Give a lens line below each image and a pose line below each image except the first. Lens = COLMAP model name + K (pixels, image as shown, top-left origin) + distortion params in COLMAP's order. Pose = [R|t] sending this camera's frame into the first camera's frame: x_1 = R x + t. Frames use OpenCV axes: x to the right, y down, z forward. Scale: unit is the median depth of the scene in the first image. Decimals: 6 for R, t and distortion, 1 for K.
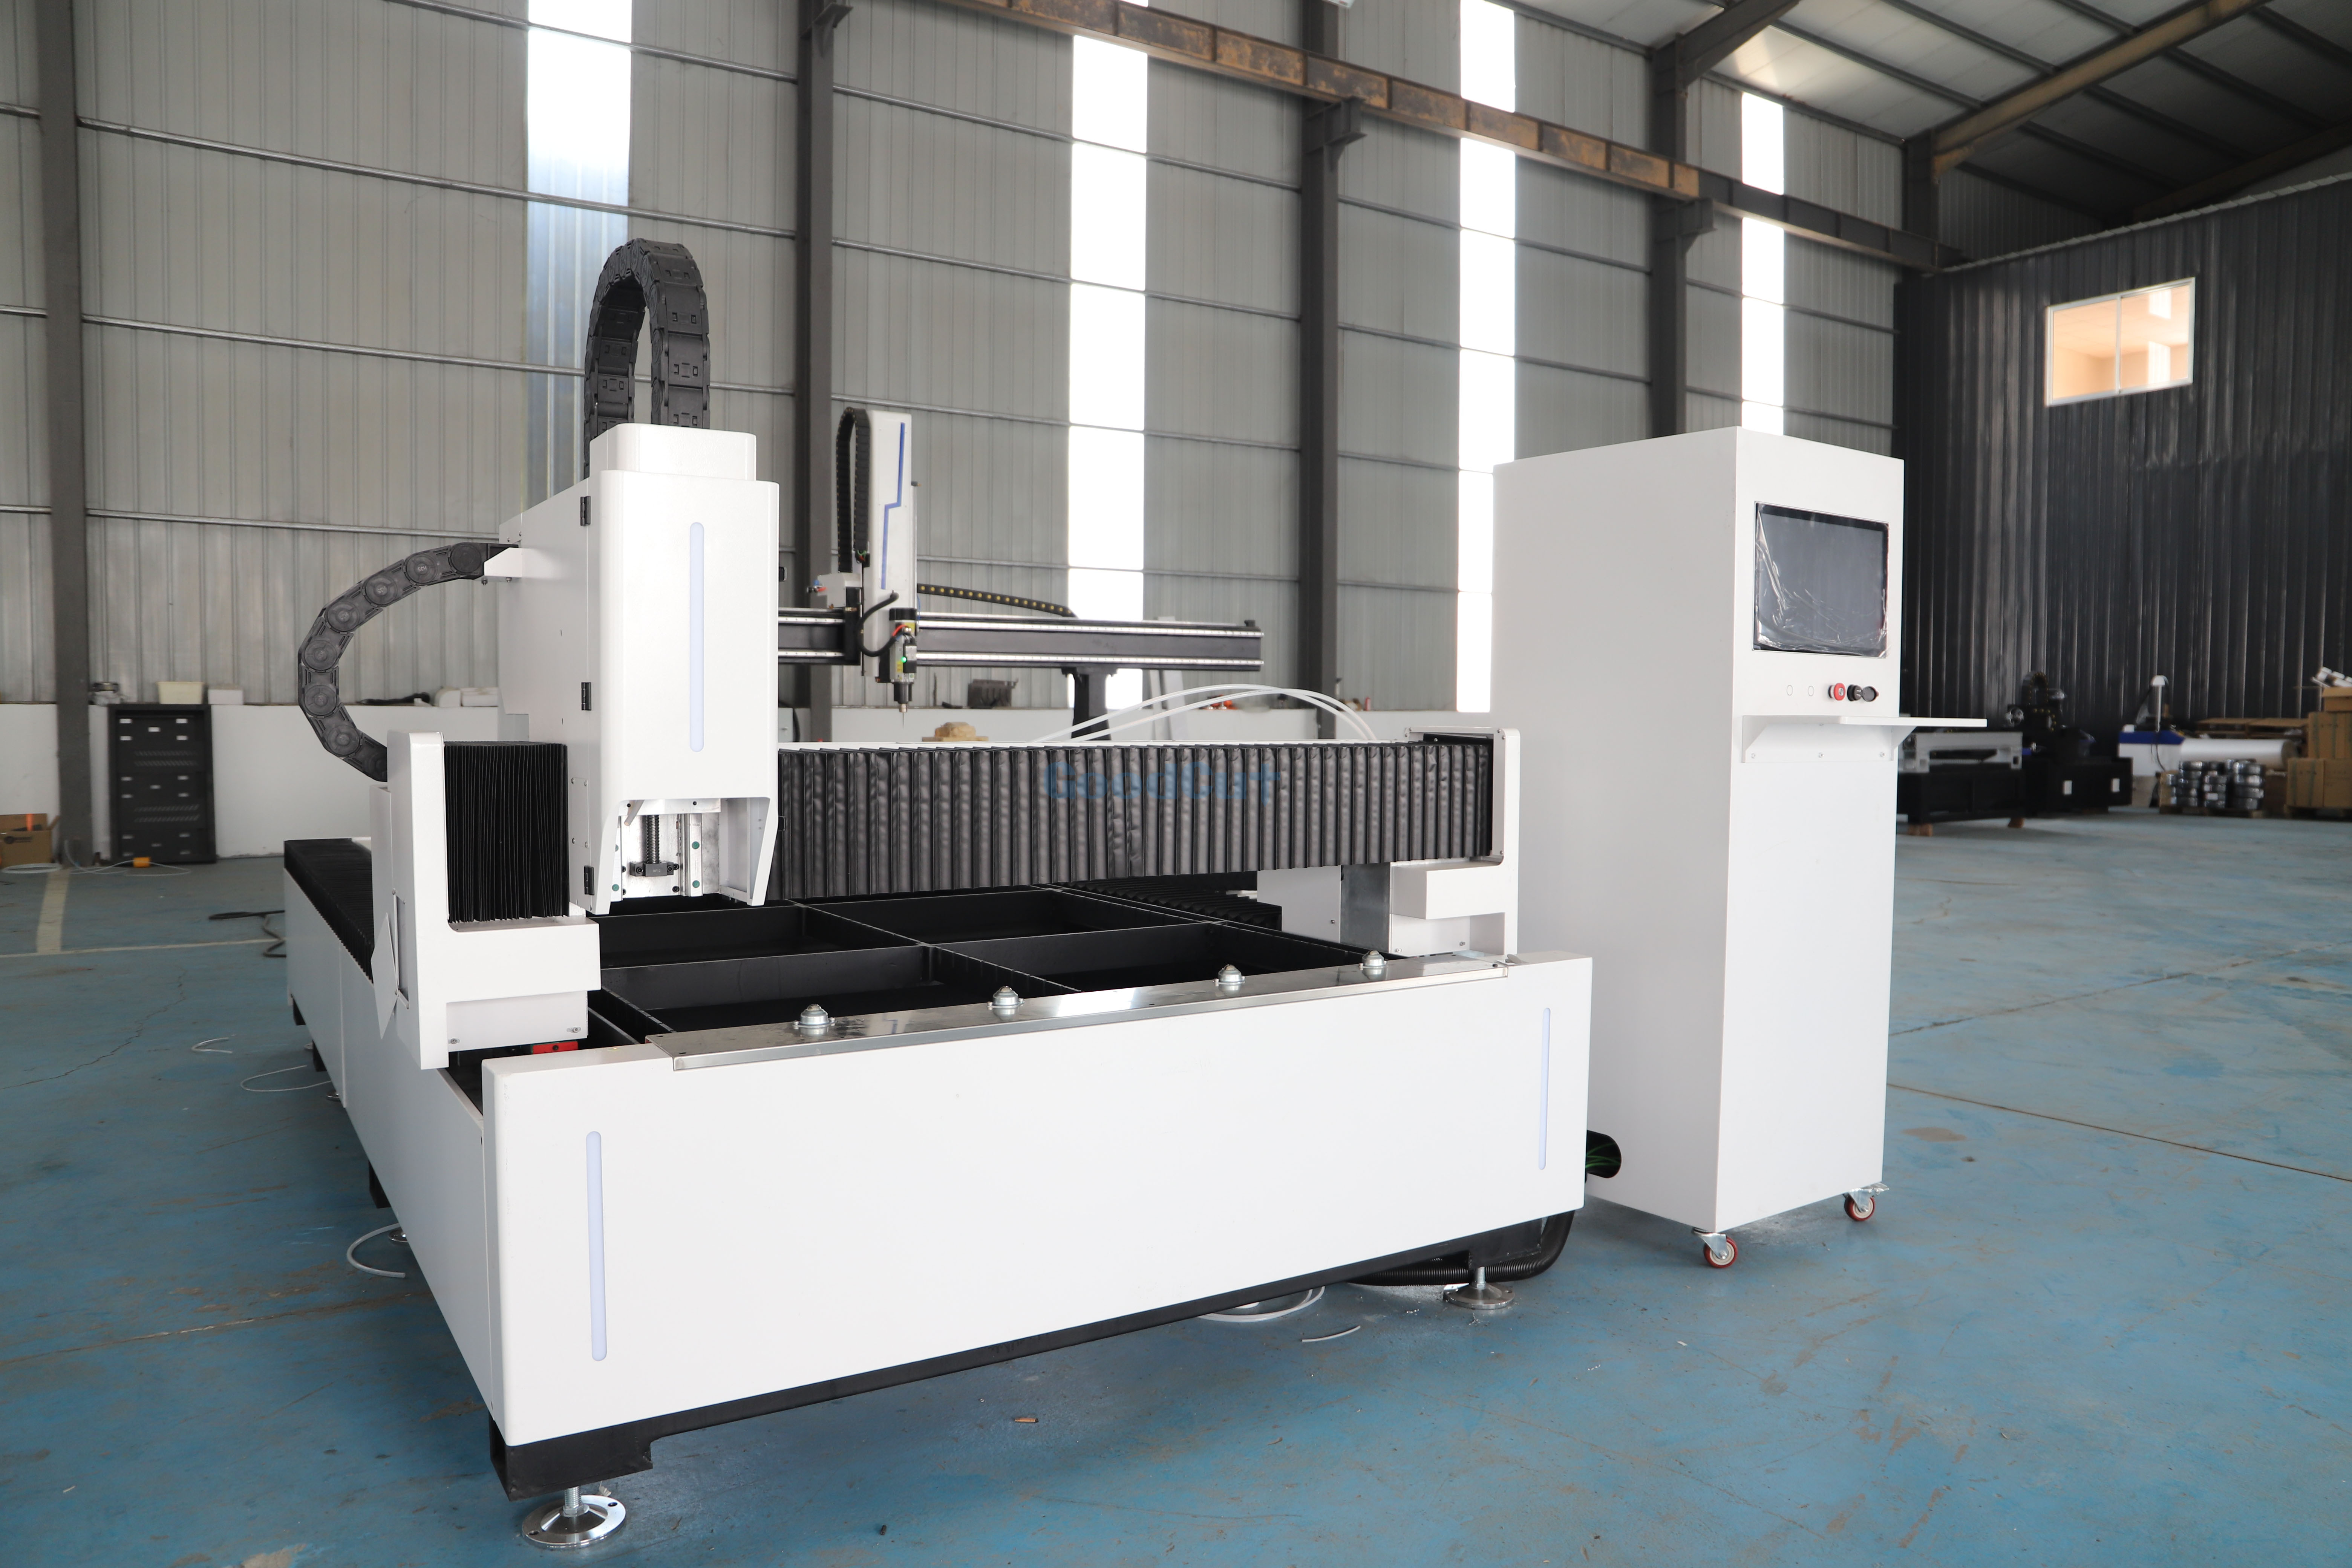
lens RADIAL K [[1623.6, 0, 1185.0], [0, 1623.6, 802.5], [0, 0, 1]] dist [-0.132747, 0.095995]
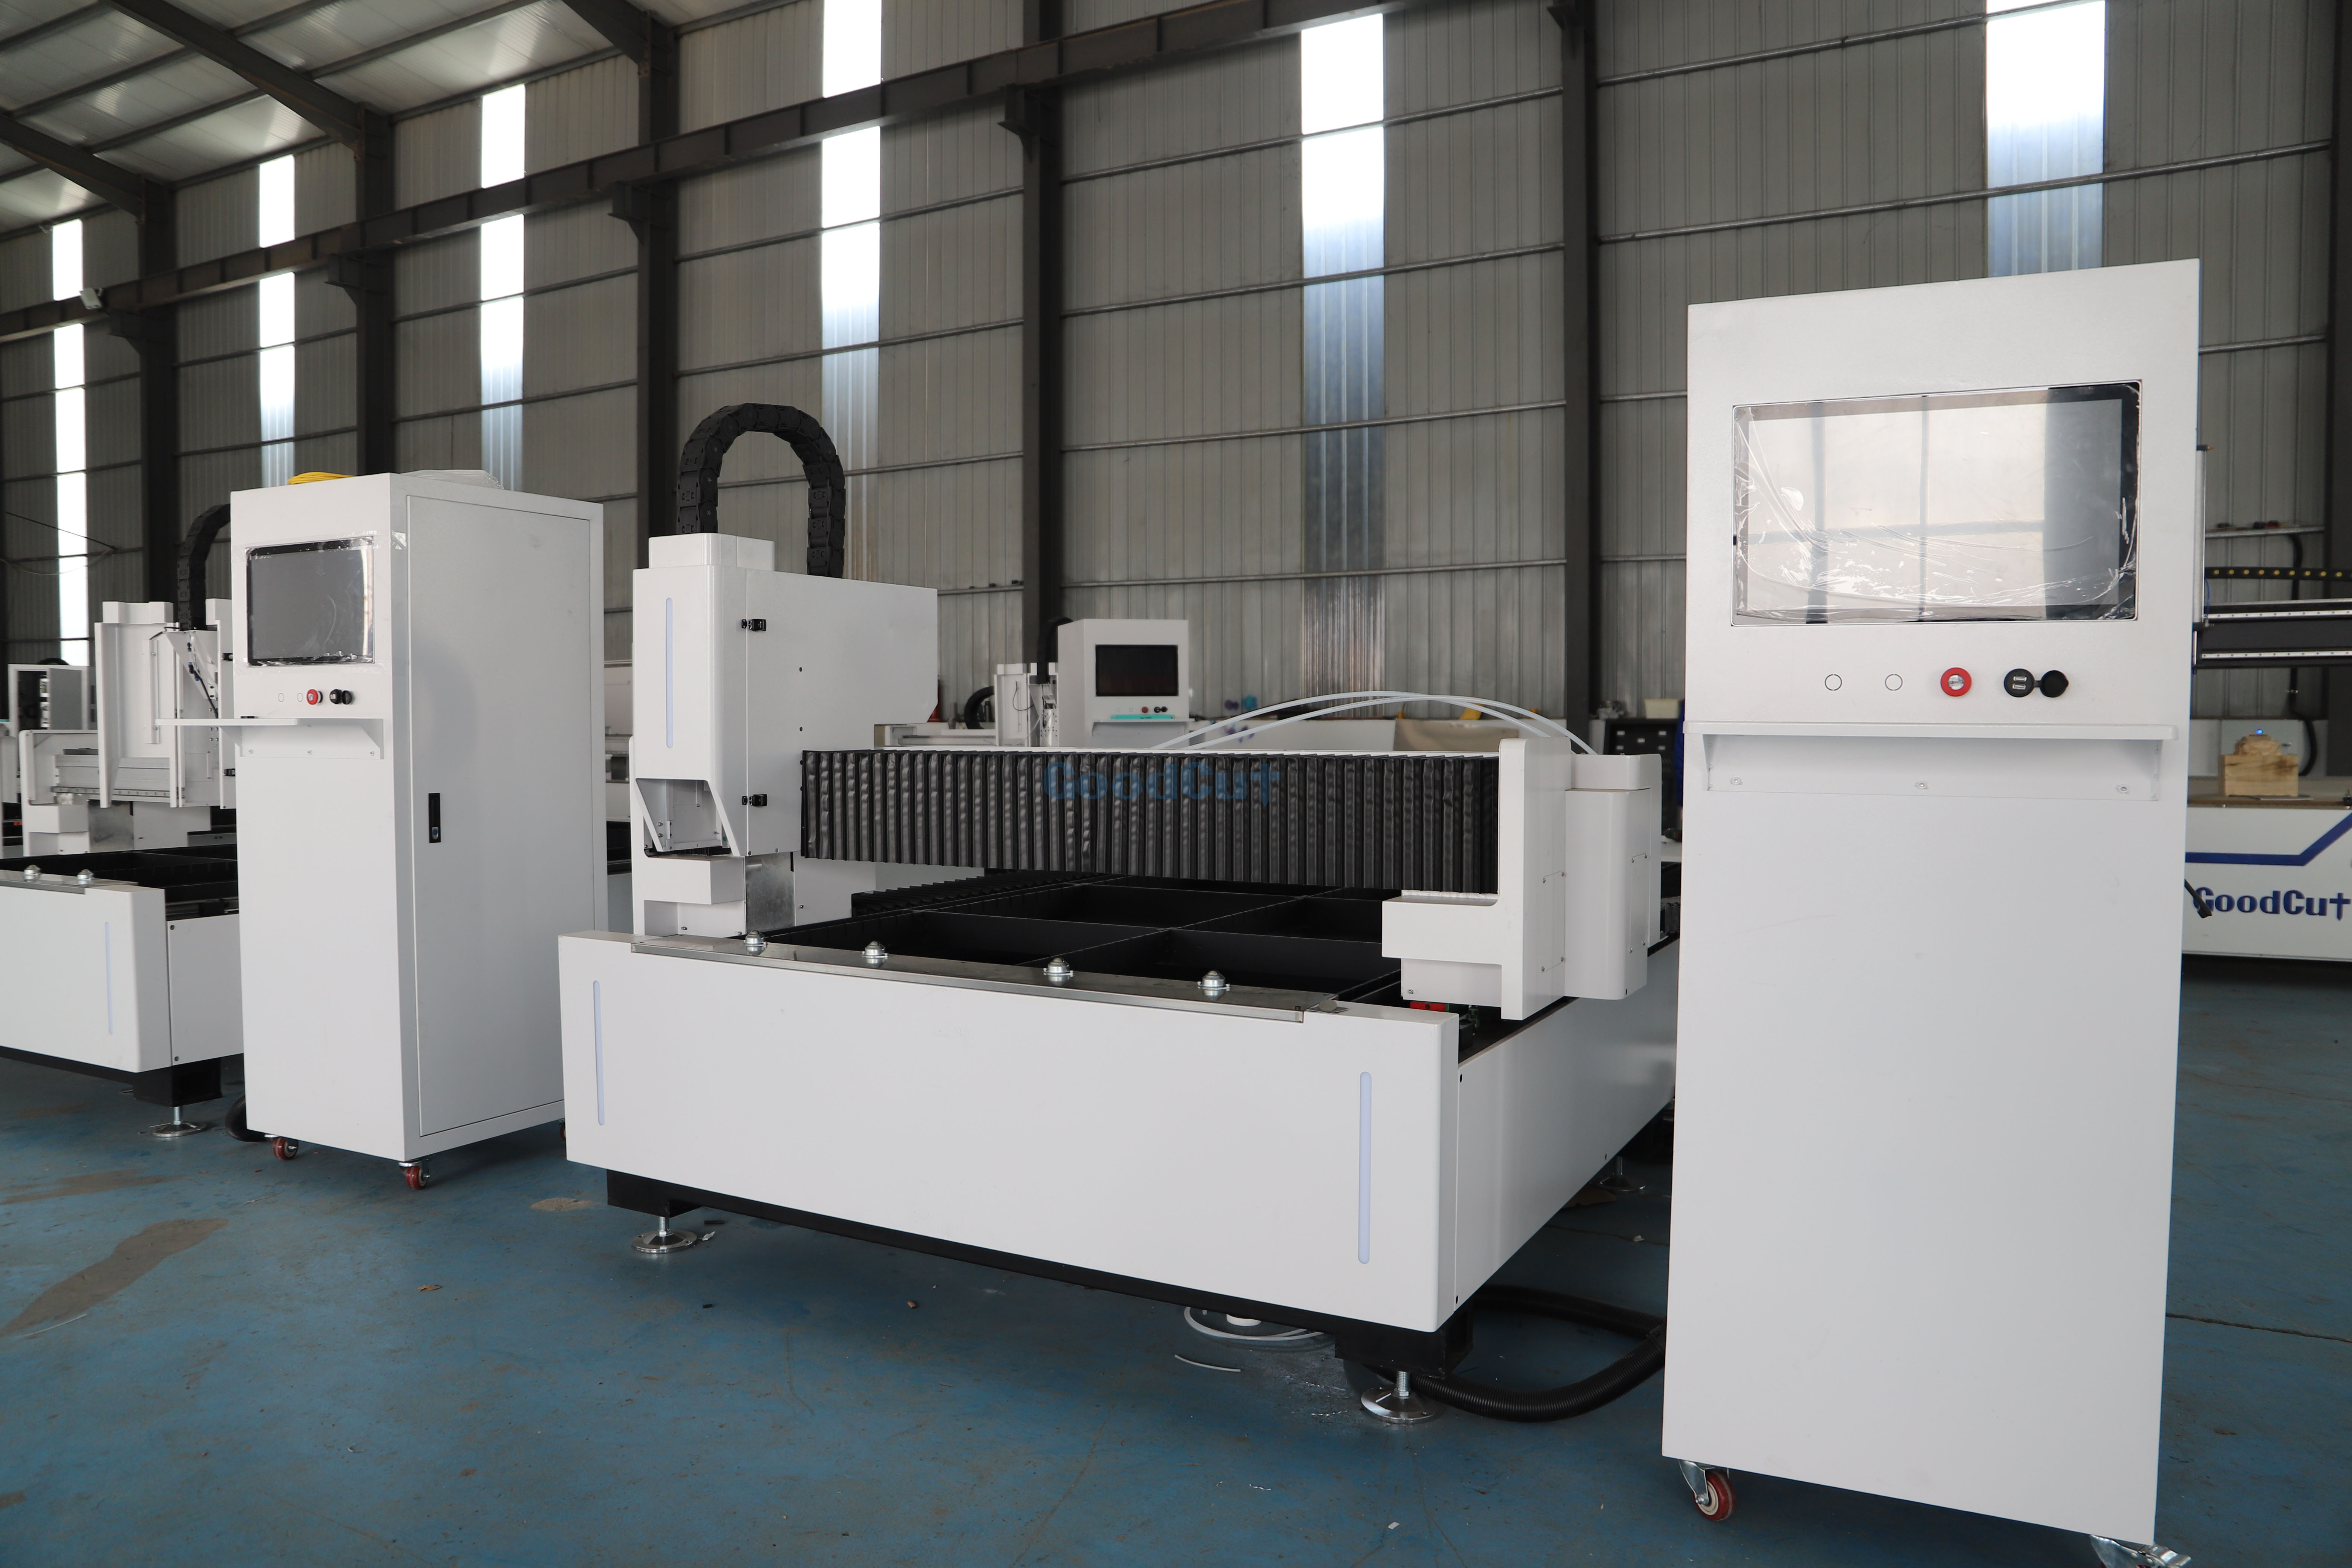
lens RADIAL K [[1623.6, 0, 1185.0], [0, 1623.6, 802.5], [0, 0, 1]] dist [-0.132747, 0.095995]
pose [[0.465540, 0.034642, -0.884349, 0.240395], [-0.043134, 0.998934, 0.016424, -0.005370], [0.883975, 0.030500, 0.466538, 0.136837]]
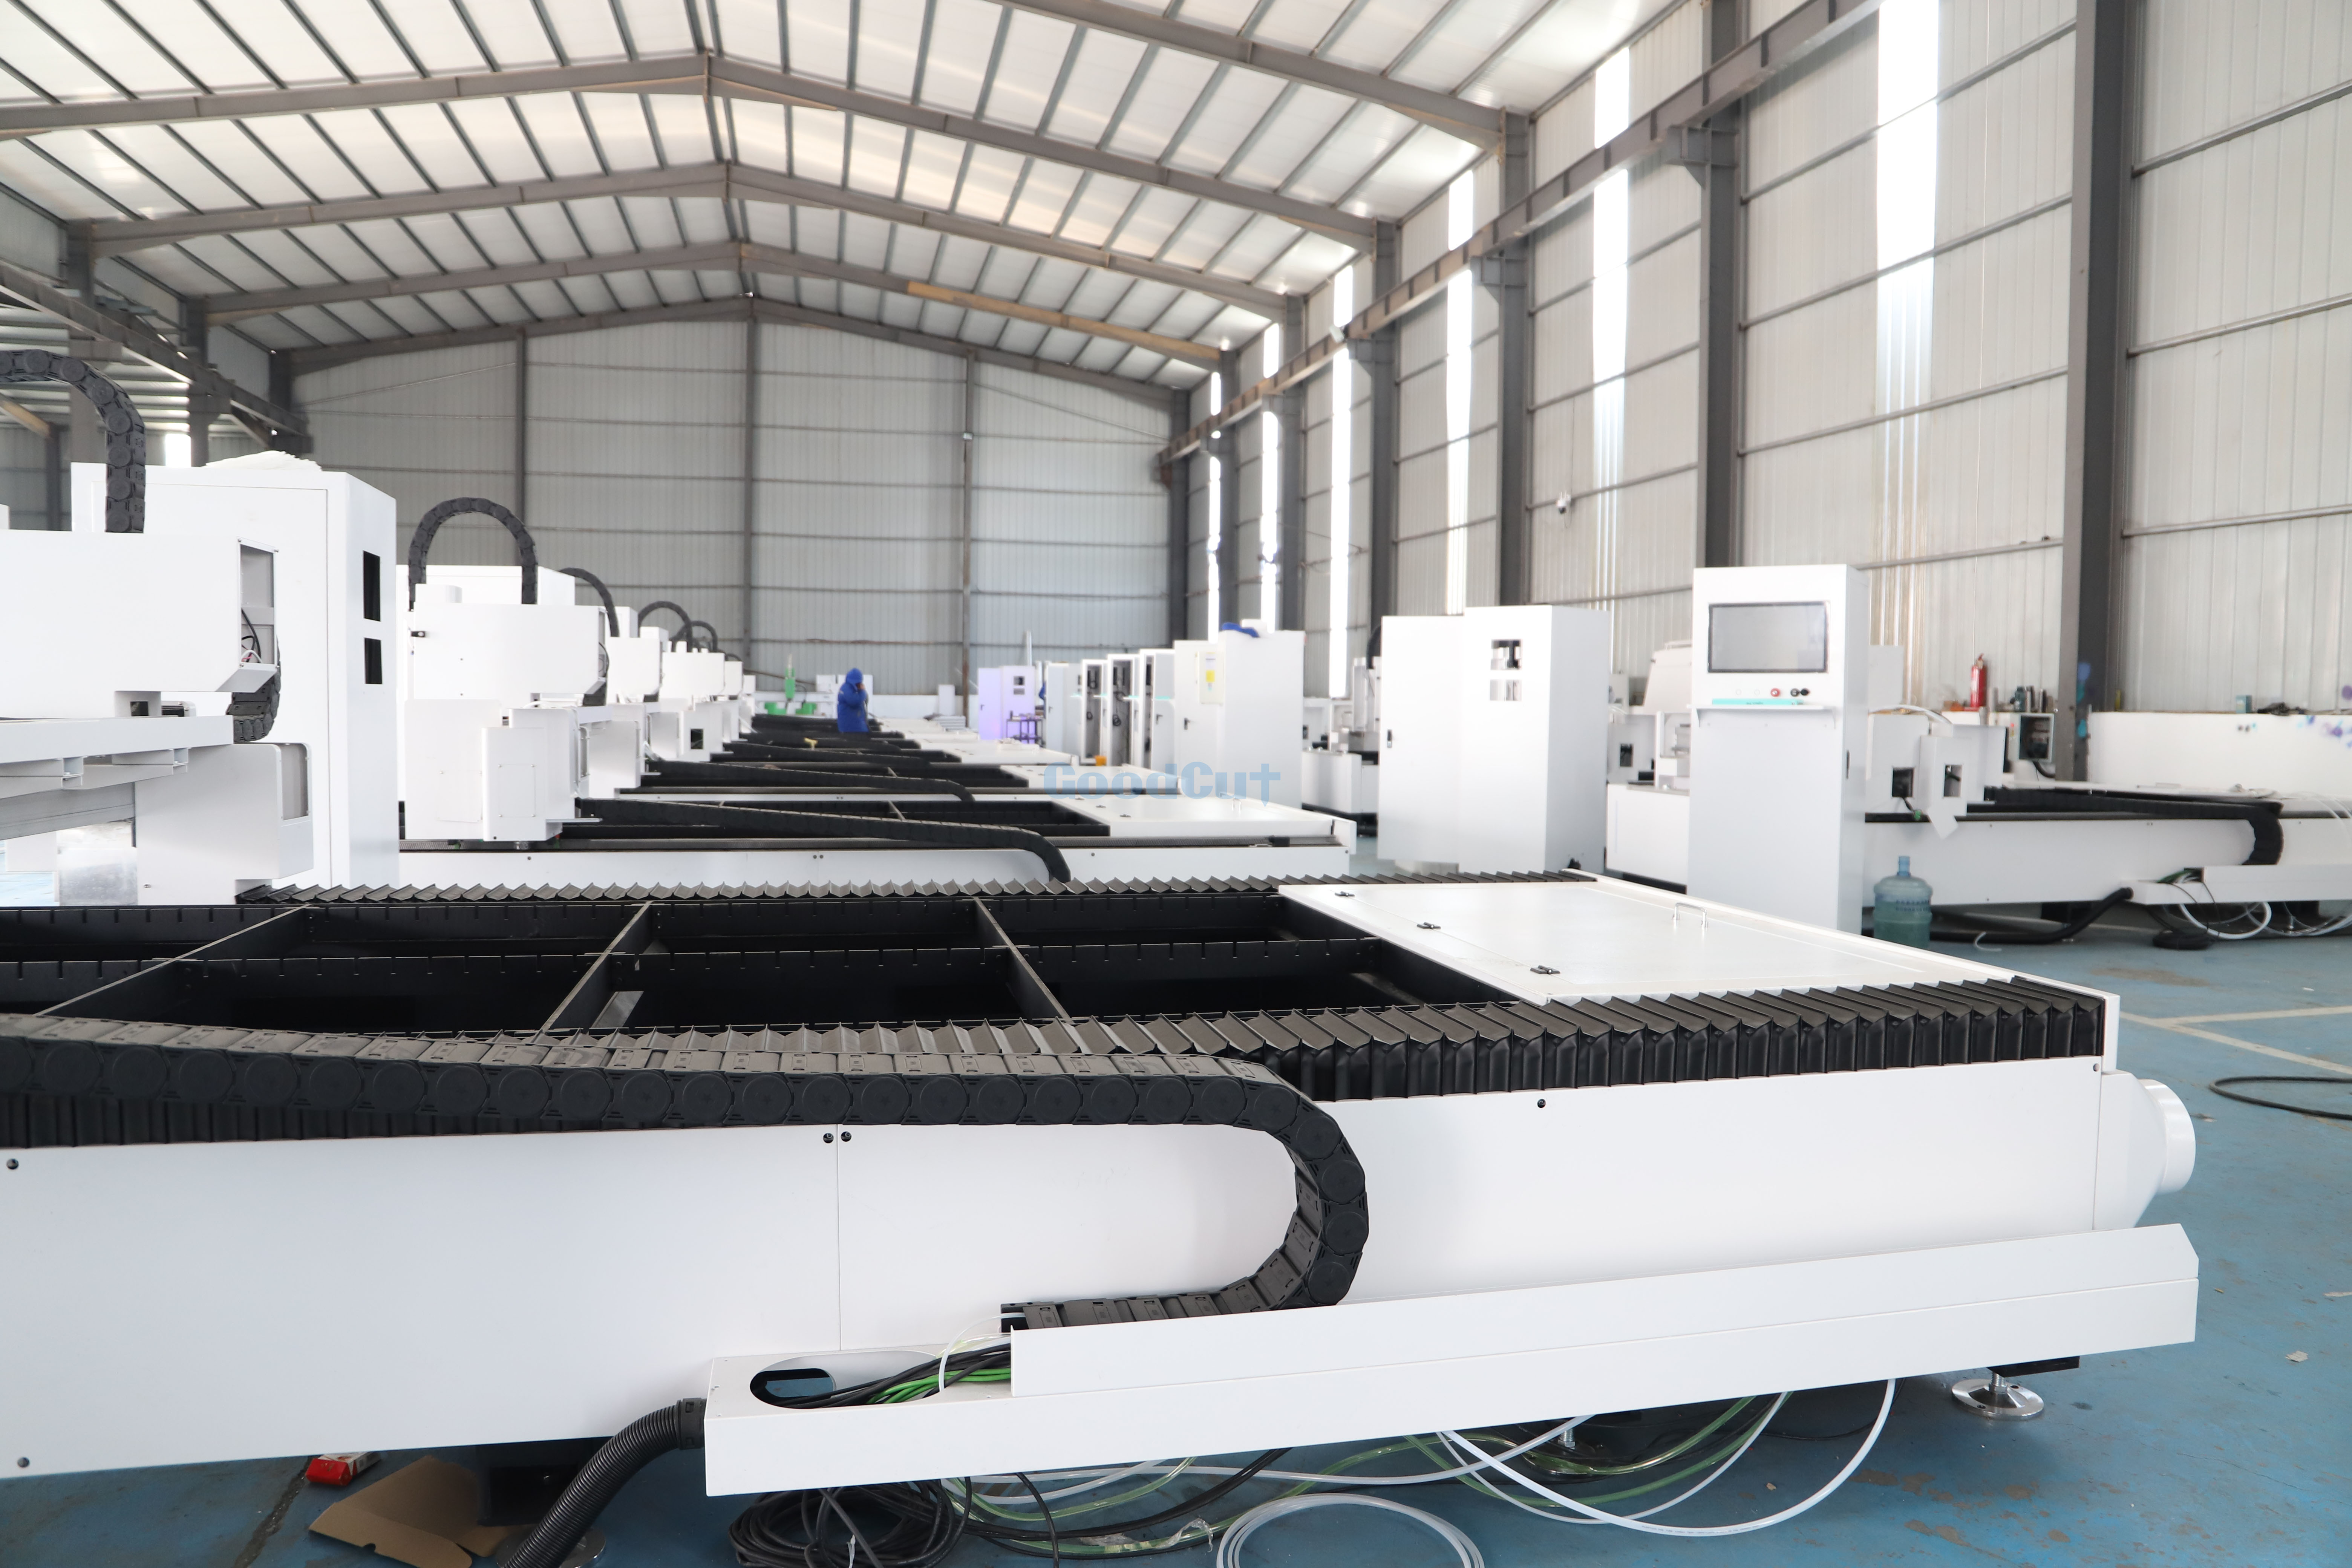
lens RADIAL K [[1623.6, 0, 1185.0], [0, 1623.6, 802.5], [0, 0, 1]] dist [-0.132747, 0.095995]
pose [[-0.355187, 0.045506, -0.933687, 0.120889], [-0.061971, 0.995471, 0.072092, -0.026262], [0.932739, 0.083467, -0.350758, 0.496921]]
